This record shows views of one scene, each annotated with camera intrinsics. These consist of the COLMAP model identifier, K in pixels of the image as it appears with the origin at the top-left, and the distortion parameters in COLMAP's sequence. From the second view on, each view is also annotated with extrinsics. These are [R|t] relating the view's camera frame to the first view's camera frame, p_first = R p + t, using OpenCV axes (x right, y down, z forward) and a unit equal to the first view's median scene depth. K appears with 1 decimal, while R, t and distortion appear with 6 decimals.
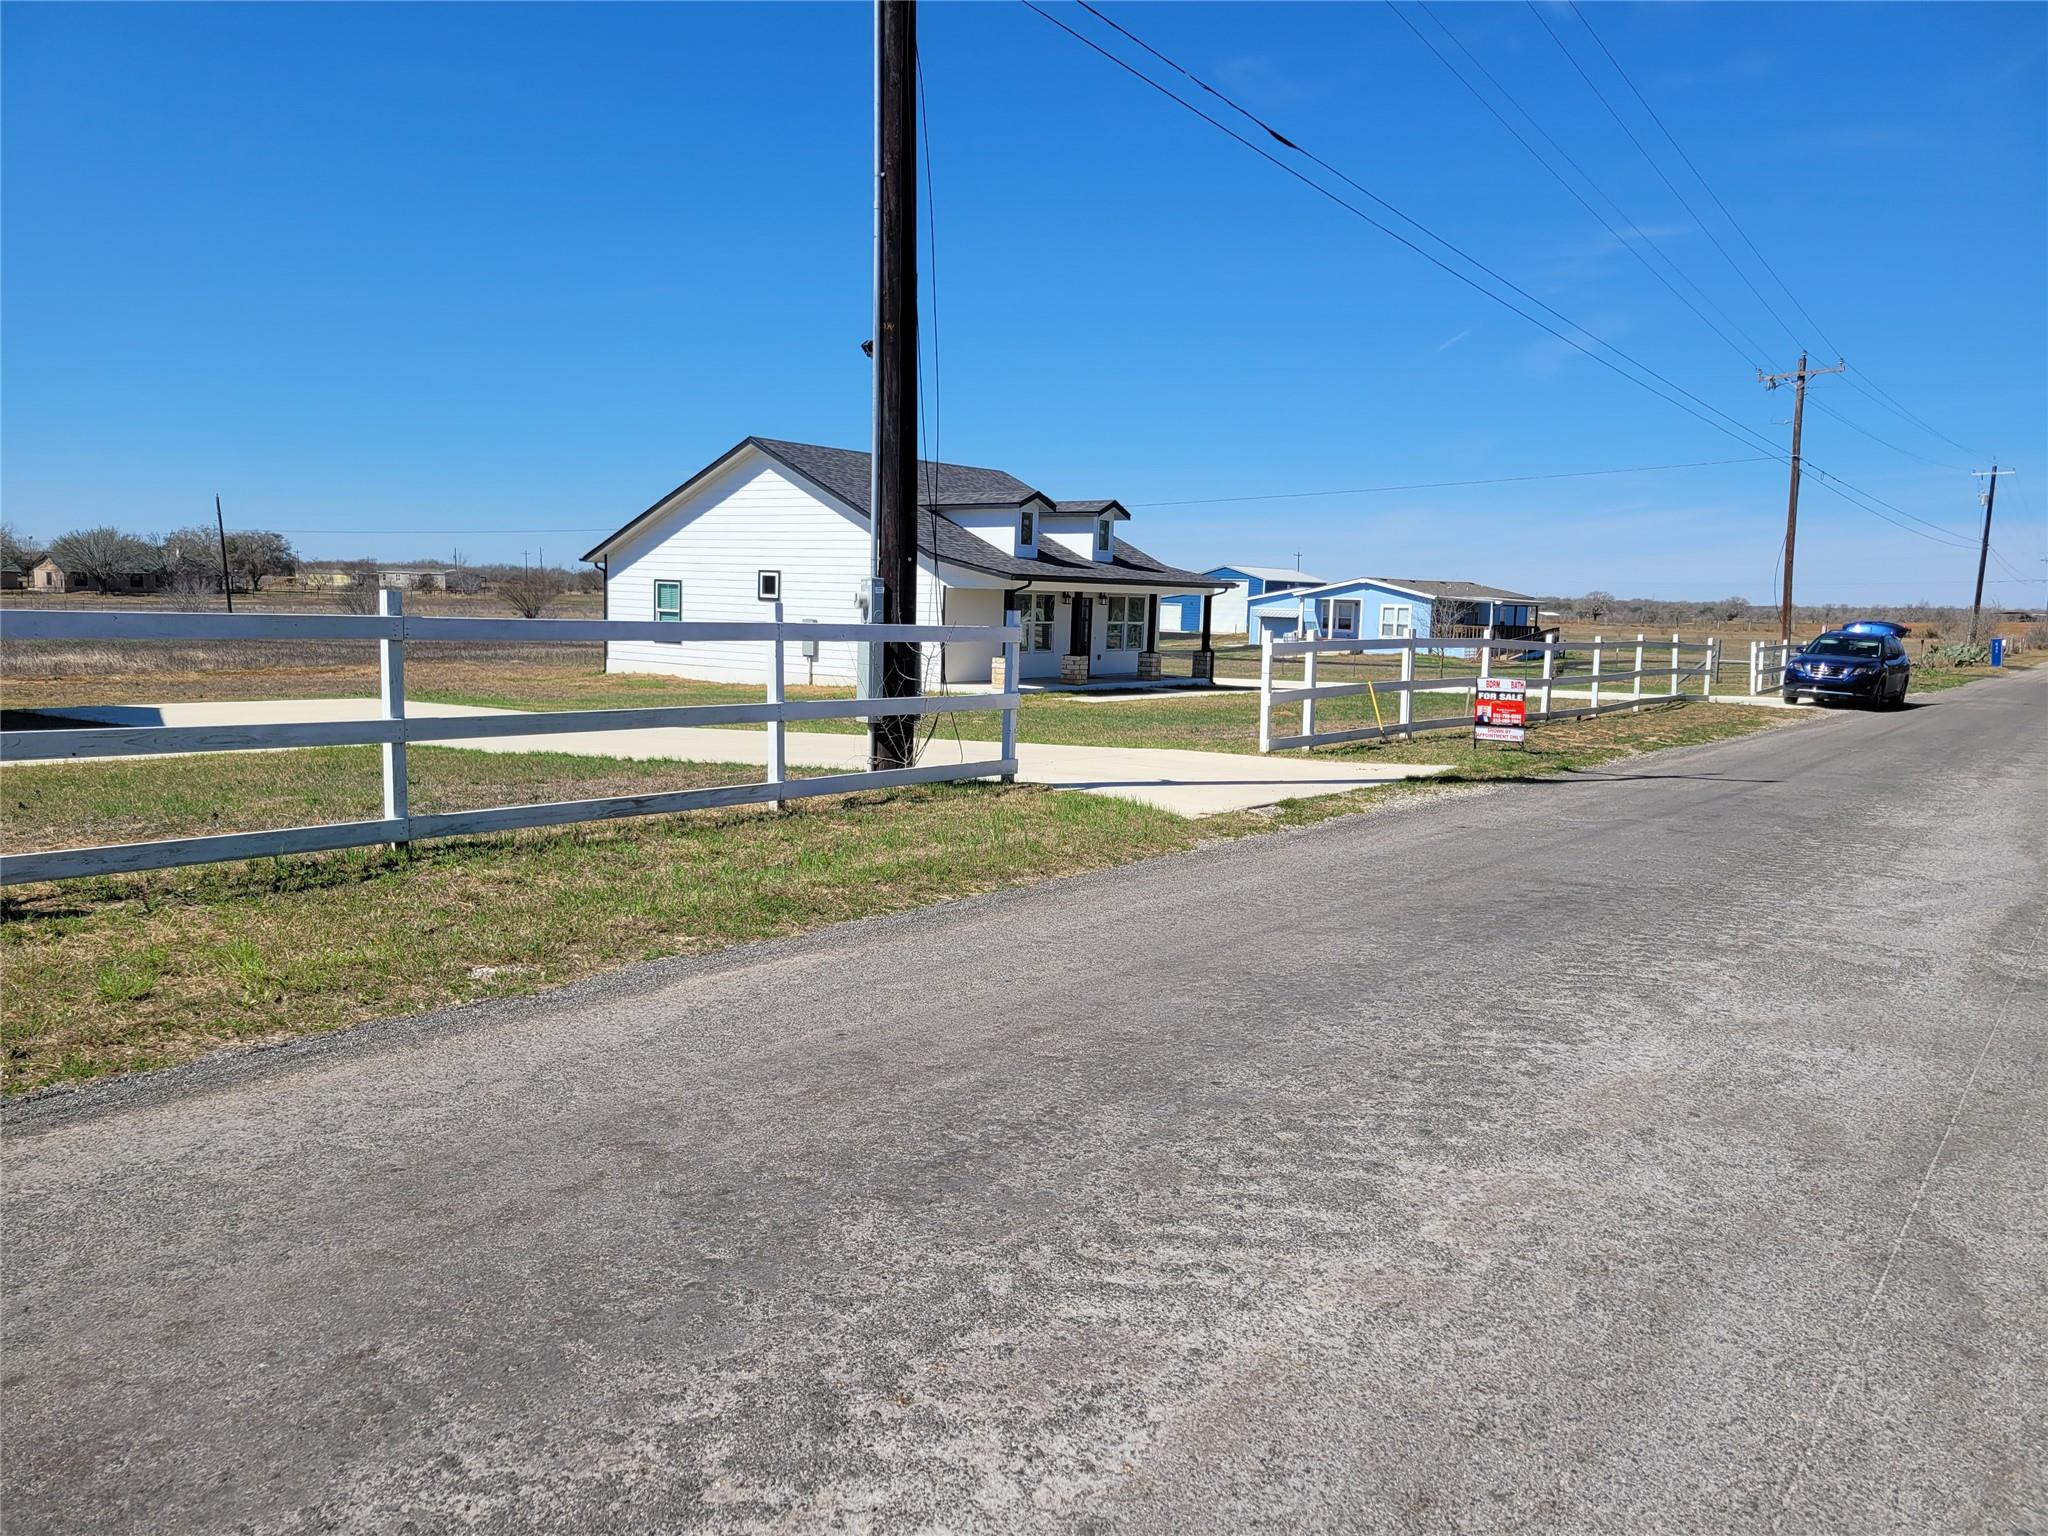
lens RADIAL K [[1512.6, 0, 1019.1], [0, 1512.6, 769.6], [0, 0, 1]] dist [0.053783, -0.015566]
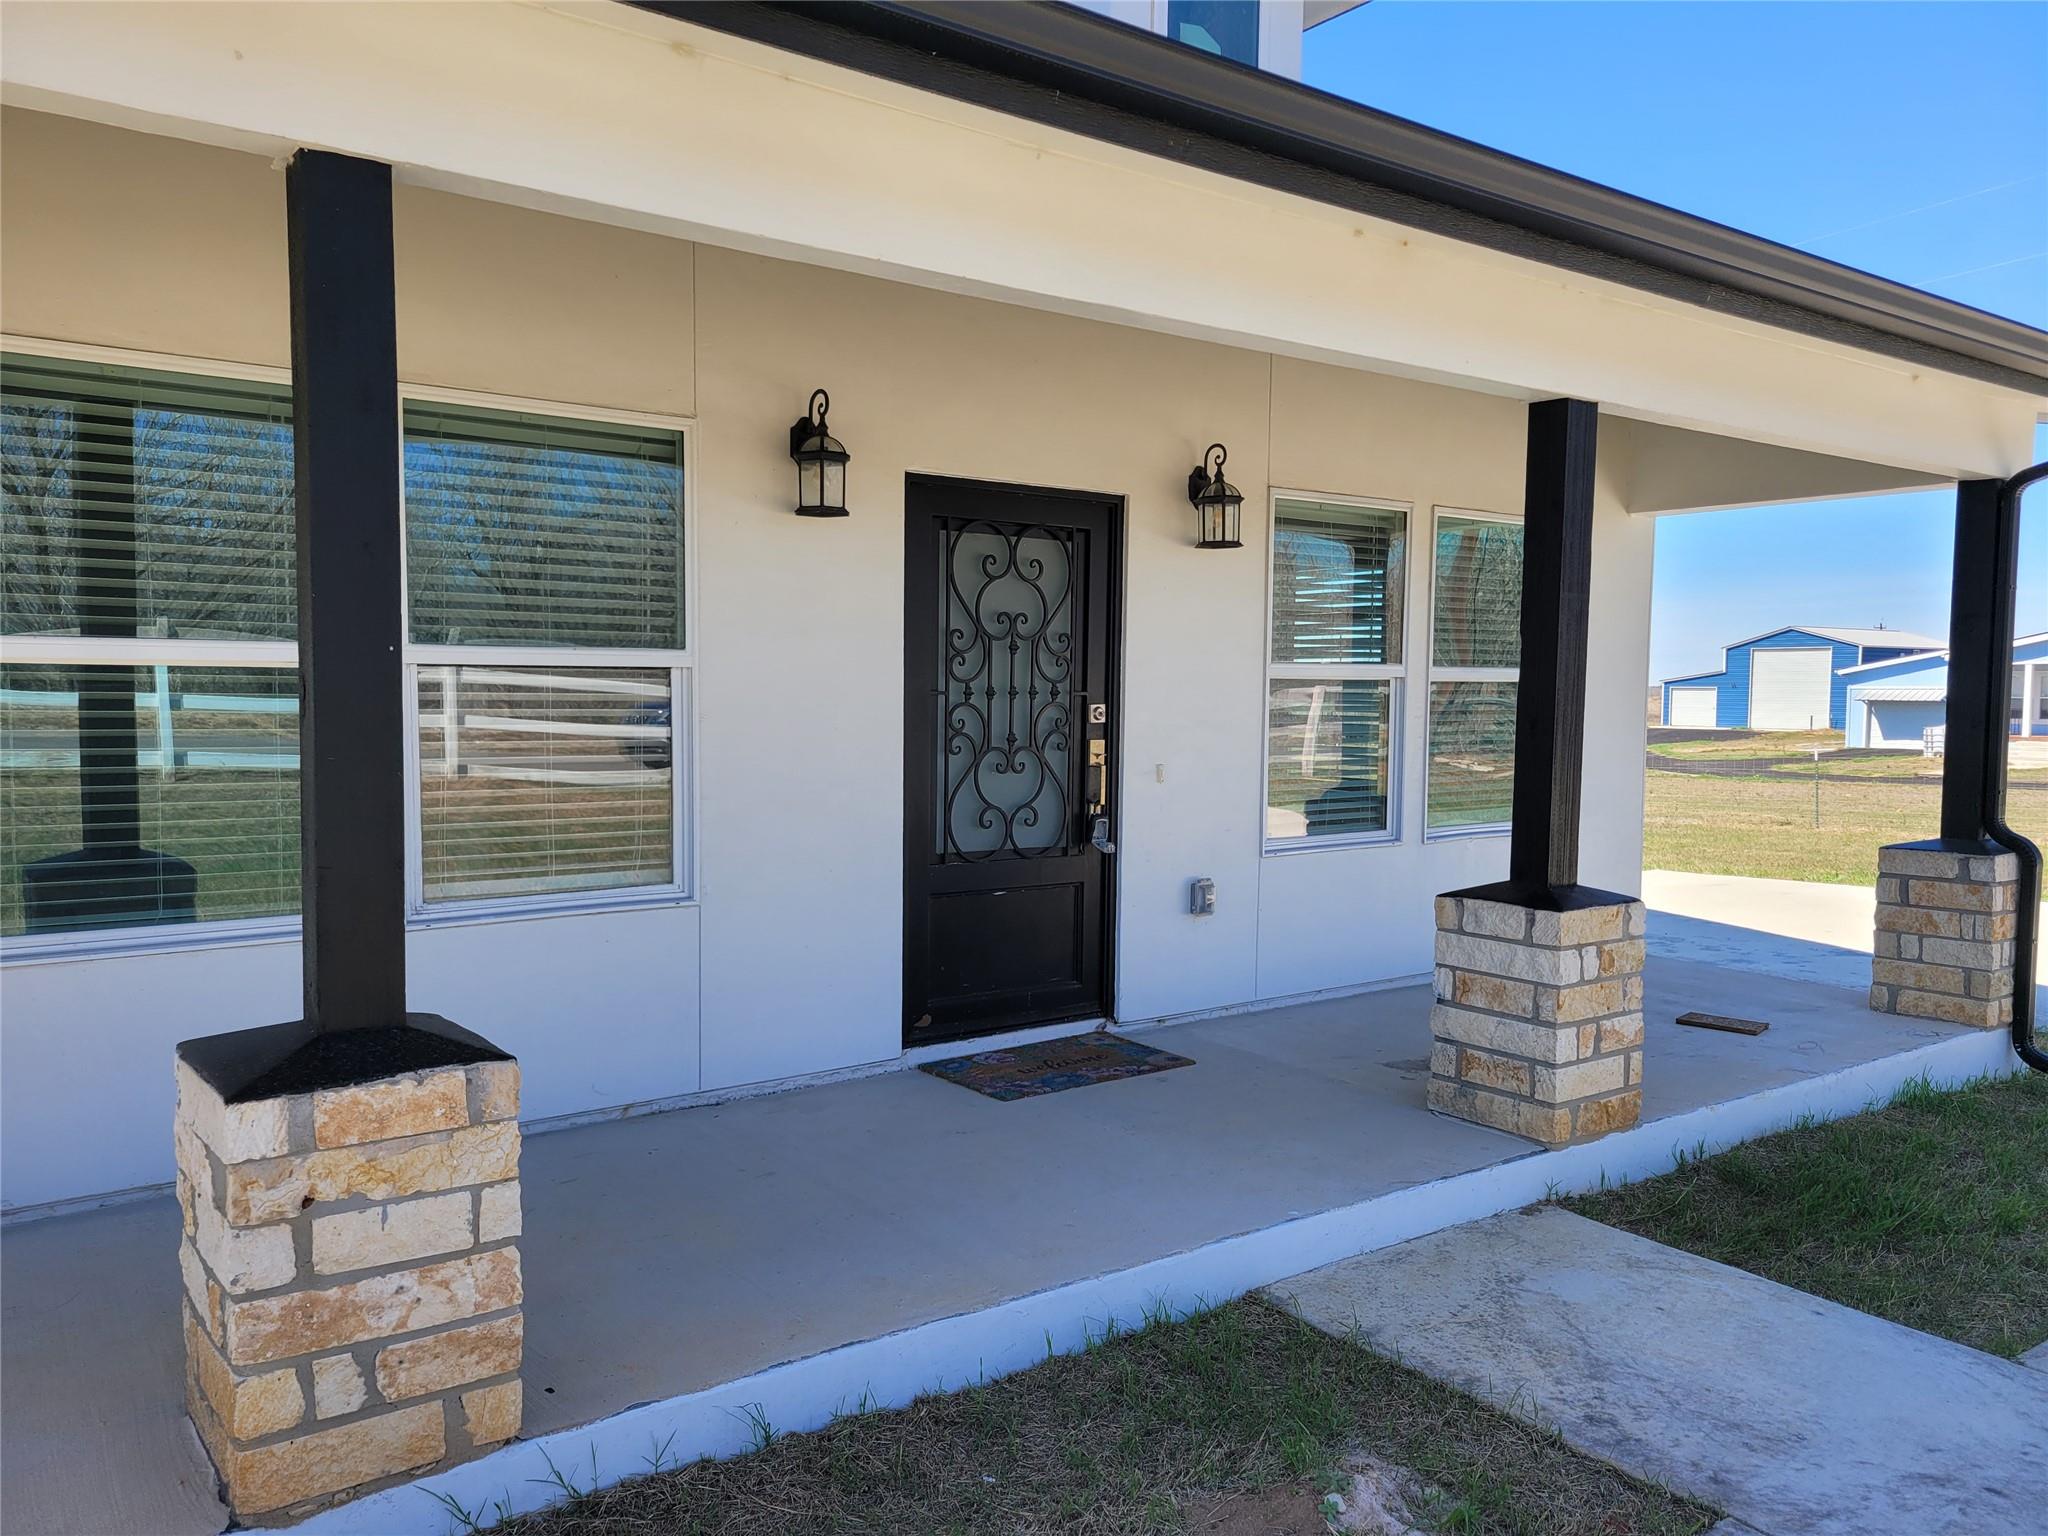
lens RADIAL K [[1512.6, 0, 1025.3], [0, 1512.6, 773.7], [0, 0, 1]] dist [0.053783, -0.015566]
pose [[0.950662, -0.006644, -0.310158, 0.082620], [-0.013775, 0.997880, -0.063599, -0.076476], [0.309923, 0.064734, 0.948555, 0.846667]]
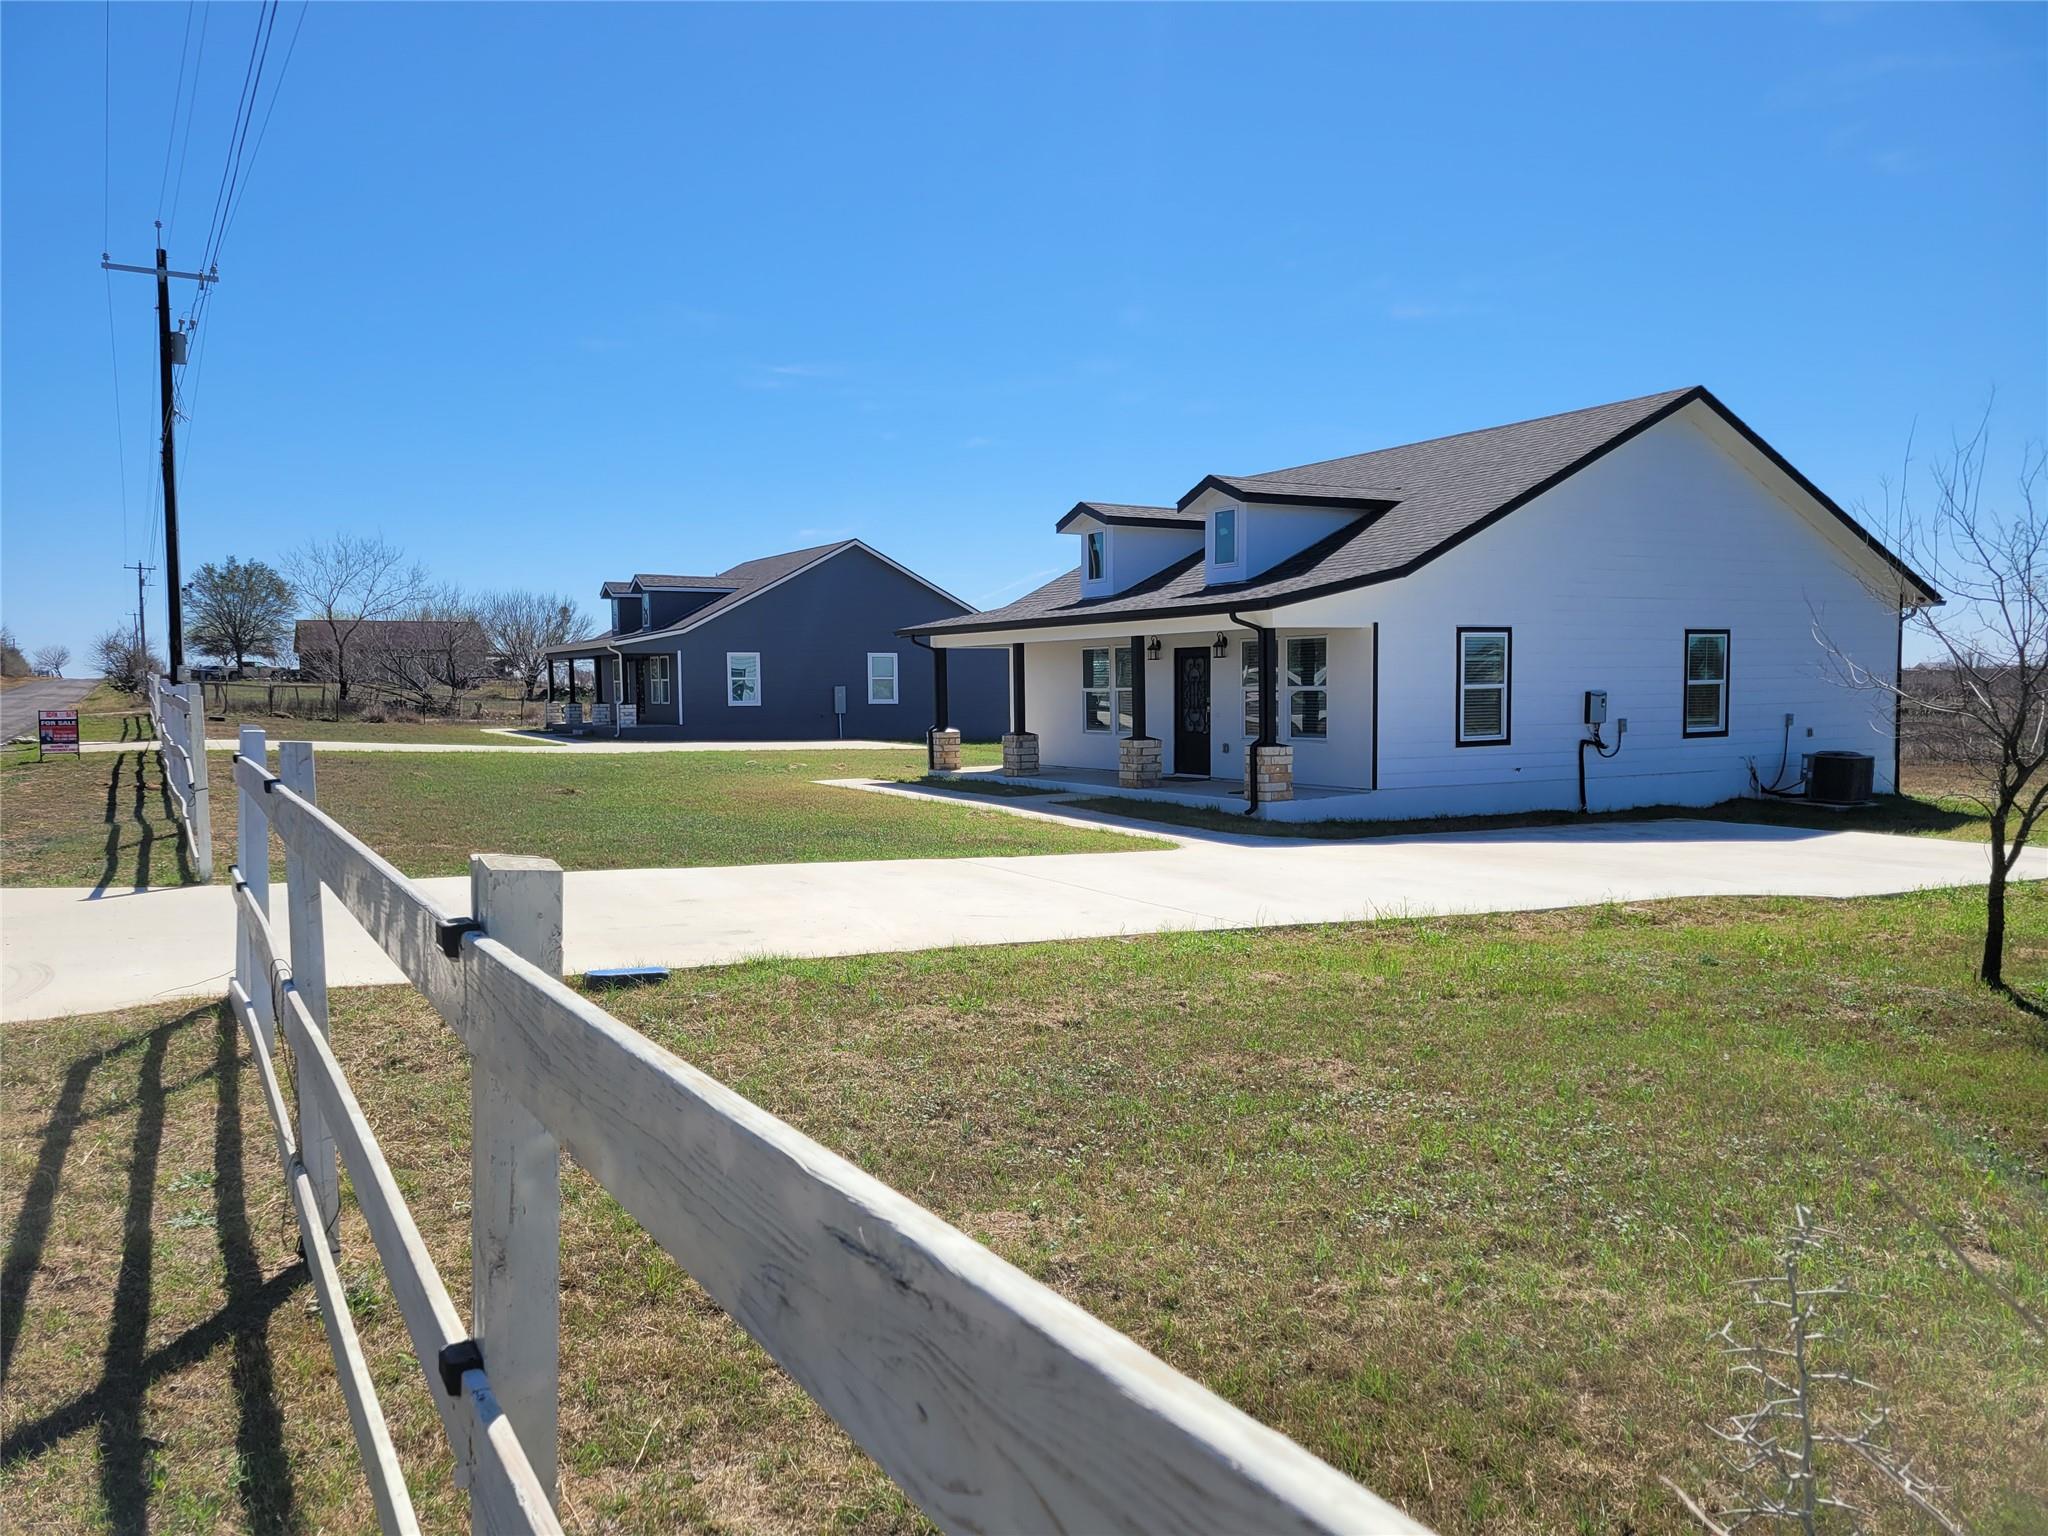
lens RADIAL K [[1512.6, 0, 1006.4], [0, 1512.6, 804.4], [0, 0, 1]] dist [0.053783, -0.015566]
pose [[-0.419311, 0.059432, -0.905895, 0.609891], [-0.095875, 0.989376, 0.109286, -0.107623], [0.902766, 0.132677, -0.409158, 1.156992]]
